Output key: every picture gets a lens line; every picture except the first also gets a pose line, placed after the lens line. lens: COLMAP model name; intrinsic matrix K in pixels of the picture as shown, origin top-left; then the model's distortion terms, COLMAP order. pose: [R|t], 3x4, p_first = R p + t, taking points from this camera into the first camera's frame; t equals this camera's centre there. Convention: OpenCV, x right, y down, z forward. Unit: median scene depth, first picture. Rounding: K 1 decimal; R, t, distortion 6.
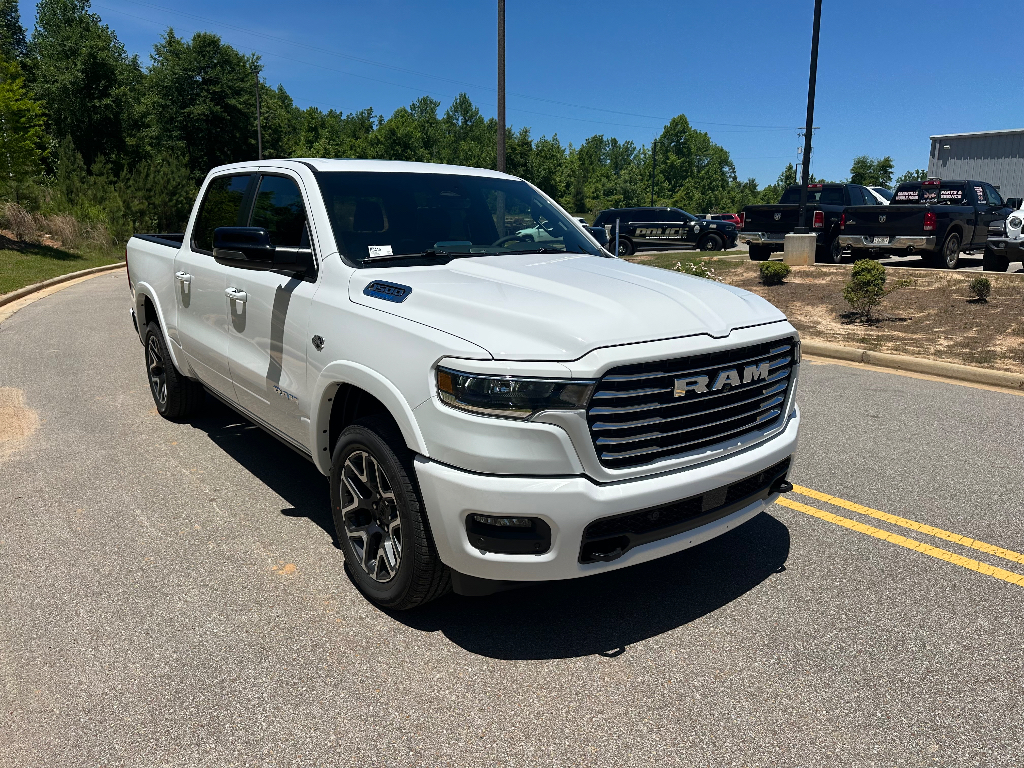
lens RADIAL K [[724.5, 0, 537.3], [0, 724.5, 379.9], [0, 0, 1]] dist [0.005159, -0.022218]
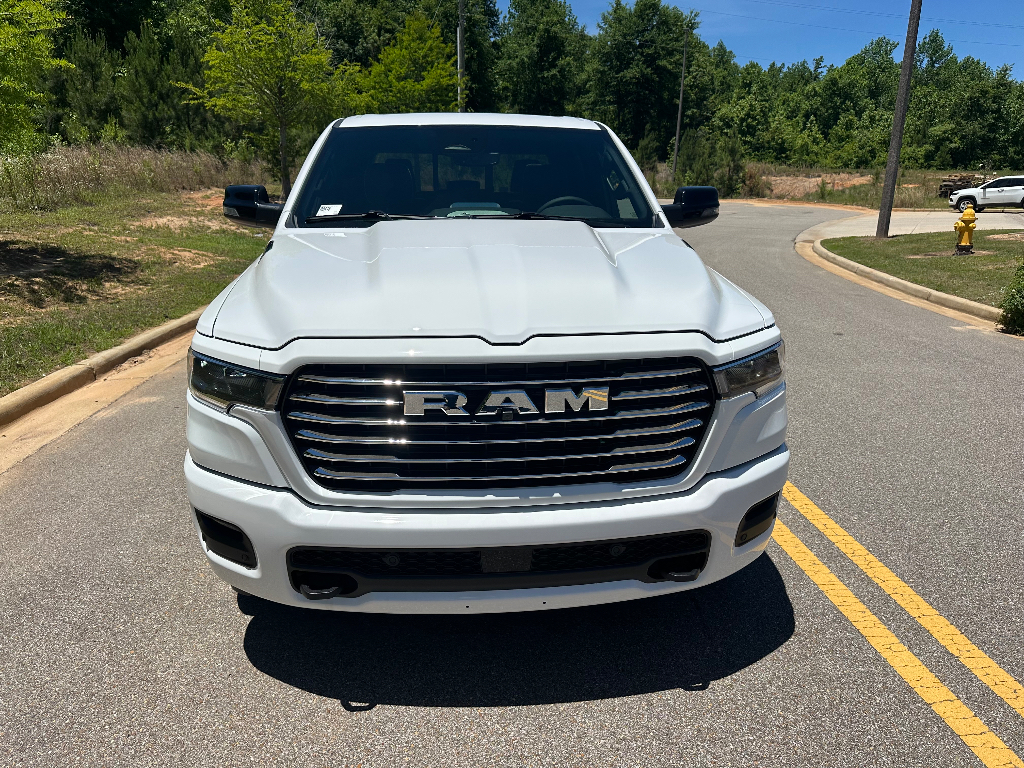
lens RADIAL K [[716.5, 0, 507.2], [0, 716.5, 391.5], [0, 0, 1]] dist [0.009248, -0.013367]
pose [[0.836370, 0.152346, -0.526569, 0.602618], [-0.114669, 0.987976, 0.103705, -0.081118], [0.536037, -0.026355, 0.843783, 0.391876]]
